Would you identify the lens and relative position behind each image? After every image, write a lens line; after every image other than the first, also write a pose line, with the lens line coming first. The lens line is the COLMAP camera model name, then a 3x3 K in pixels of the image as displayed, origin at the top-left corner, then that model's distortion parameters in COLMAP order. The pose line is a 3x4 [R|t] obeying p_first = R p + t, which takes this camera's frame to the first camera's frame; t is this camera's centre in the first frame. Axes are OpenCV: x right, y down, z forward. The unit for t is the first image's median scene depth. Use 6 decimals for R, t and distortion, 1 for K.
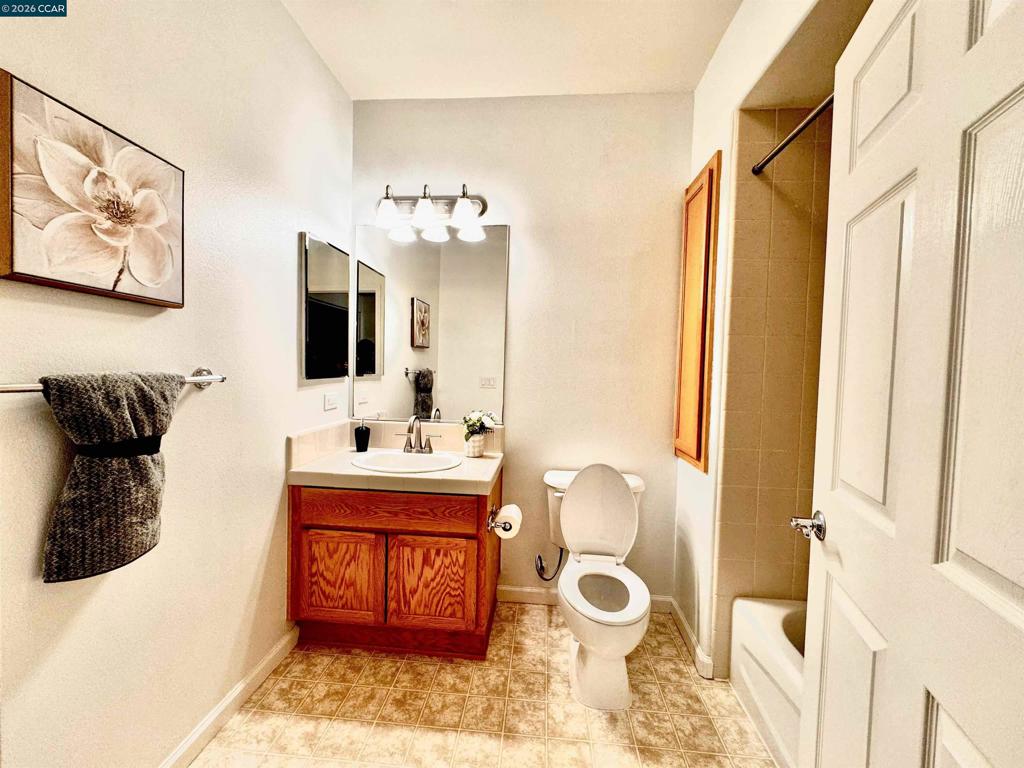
lens RADIAL K [[409.9, 0, 512.9], [0, 409.9, 381.4], [0, 0, 1]] dist [-0.003044, -0.000295]
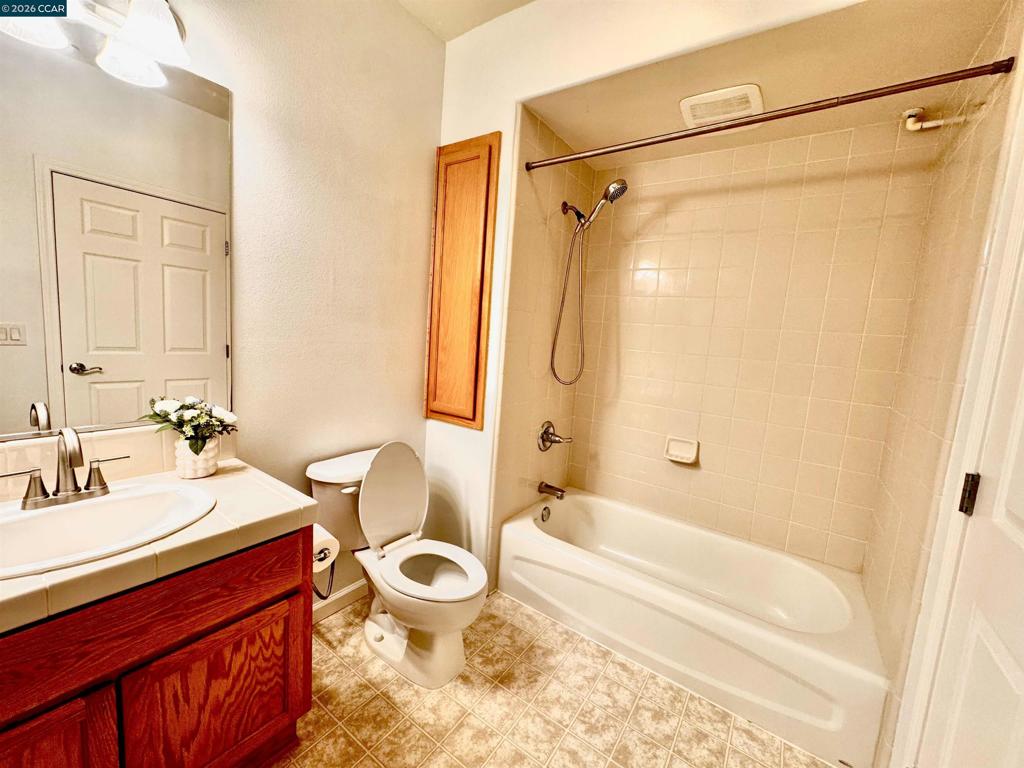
lens RADIAL K [[409.9, 0, 512.9], [0, 409.9, 381.4], [0, 0, 1]] dist [-0.003044, -0.000295]
pose [[0.506828, -0.093849, 0.856923, -0.456089], [-0.024012, 0.992134, 0.122859, -0.051145], [-0.861712, -0.082845, 0.500588, 0.383742]]
